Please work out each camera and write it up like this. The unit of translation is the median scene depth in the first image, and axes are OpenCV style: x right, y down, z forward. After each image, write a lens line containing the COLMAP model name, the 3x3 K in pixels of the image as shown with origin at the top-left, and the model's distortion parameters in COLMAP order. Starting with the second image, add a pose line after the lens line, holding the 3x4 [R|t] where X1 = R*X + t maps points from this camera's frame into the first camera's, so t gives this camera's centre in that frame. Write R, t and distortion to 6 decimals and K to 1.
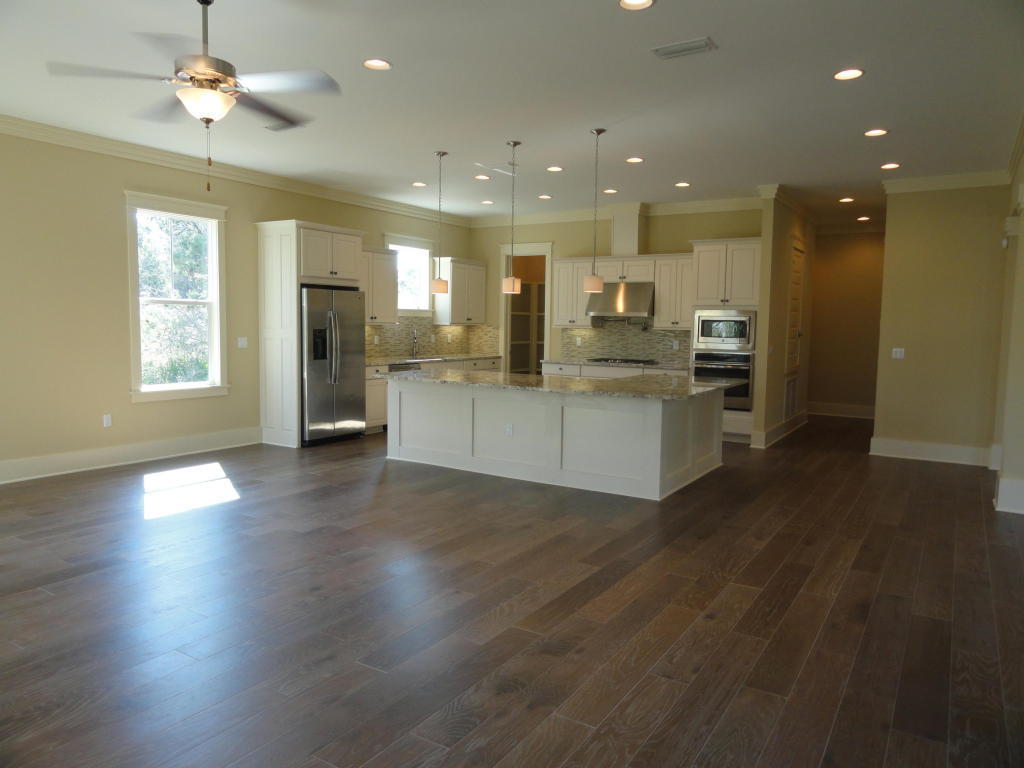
lens RADIAL K [[719.6, 0, 515.2], [0, 719.6, 385.0], [0, 0, 1]] dist [0.007153, 0.002571]
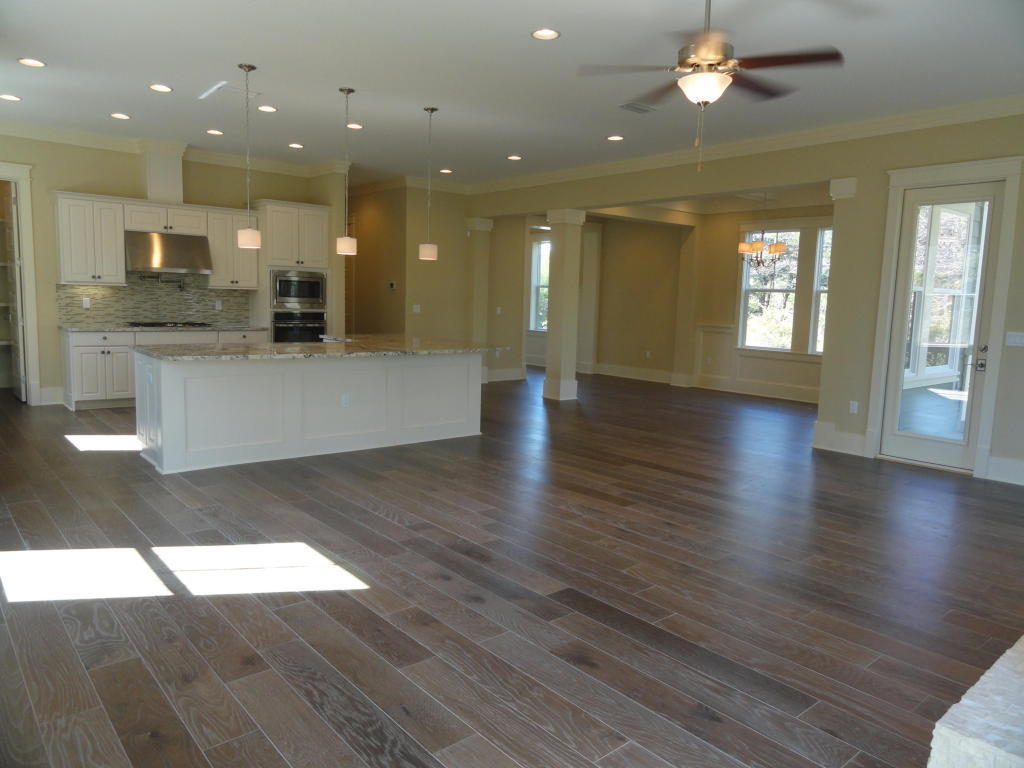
lens RADIAL K [[719.6, 0, 513.8], [0, 719.6, 381.6], [0, 0, 1]] dist [0.007153, 0.002571]
pose [[0.298466, -0.118992, 0.946974, -0.565620], [0.057405, 0.992639, 0.106637, -0.034576], [-0.952692, 0.022533, 0.303100, 0.348405]]
